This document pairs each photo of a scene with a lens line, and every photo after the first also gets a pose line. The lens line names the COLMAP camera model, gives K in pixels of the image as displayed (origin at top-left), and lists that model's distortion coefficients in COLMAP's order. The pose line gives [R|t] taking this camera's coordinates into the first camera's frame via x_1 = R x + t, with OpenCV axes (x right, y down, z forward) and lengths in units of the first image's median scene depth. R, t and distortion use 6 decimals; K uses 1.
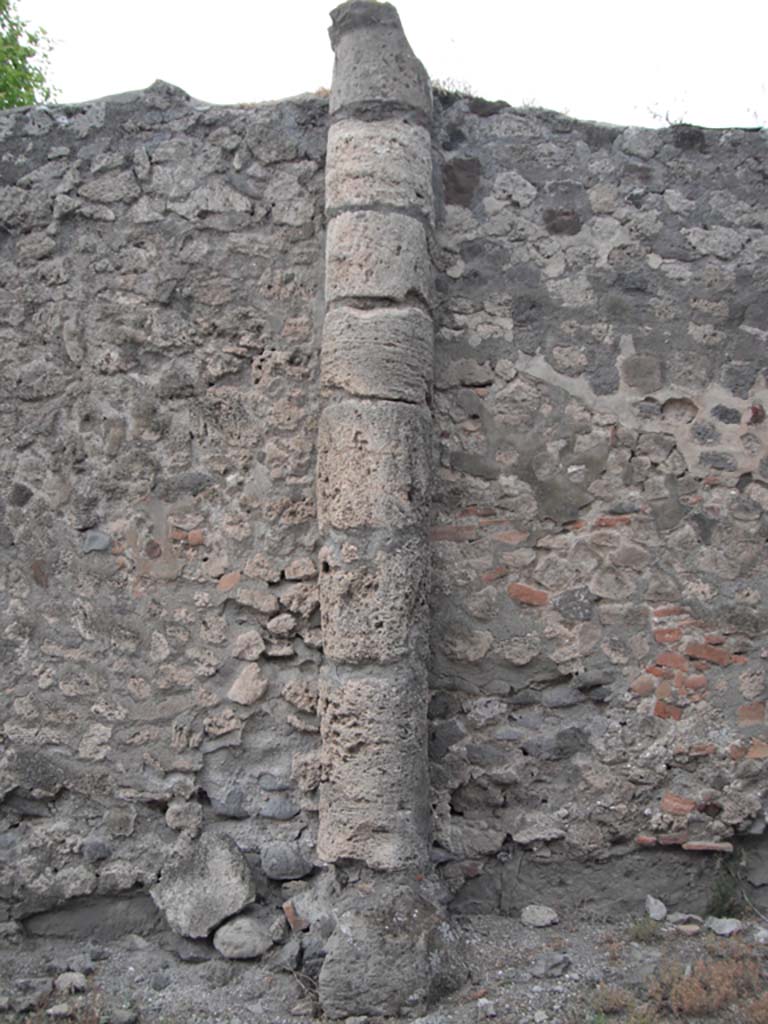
lens RADIAL K [[1157.1, 0, 392.7], [0, 1157.1, 522.7], [0, 0, 1]] dist [-0.198708, 0.000000]
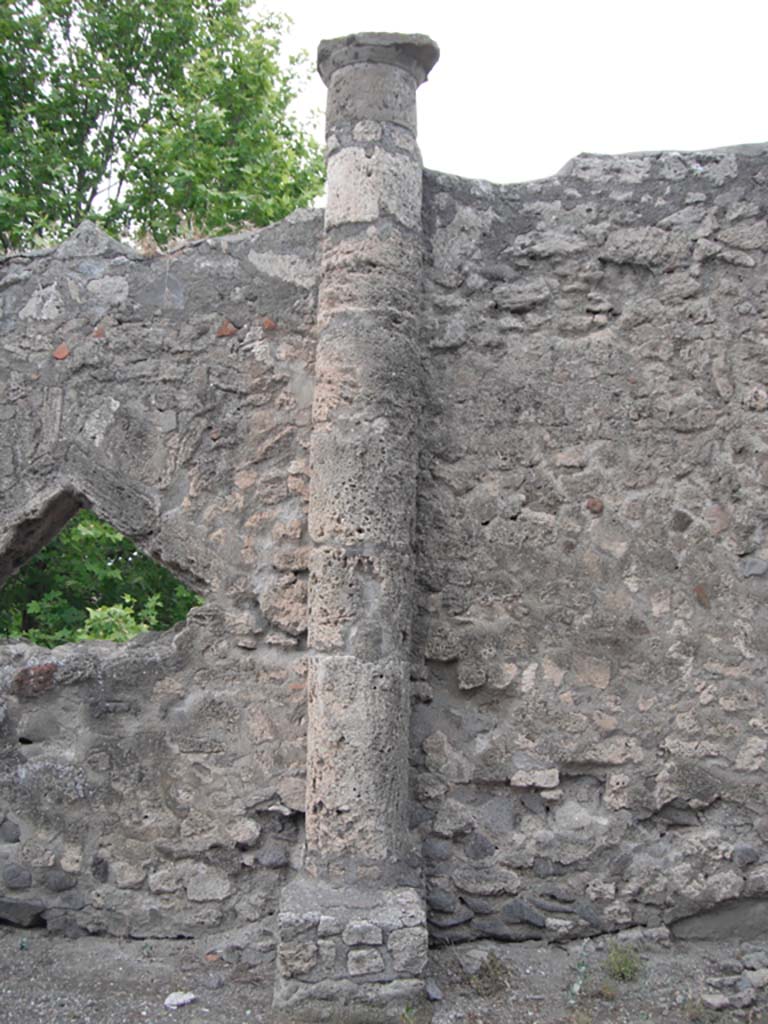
lens RADIAL K [[1157.1, 0, 385.9], [0, 1157.1, 513.4], [0, 0, 1]] dist [-0.198708, 0.000000]
pose [[0.998327, 0.022140, -0.053406, -0.545744], [-0.023322, 0.999494, -0.021611, -0.002332], [0.052901, 0.022820, 0.998339, -0.079829]]
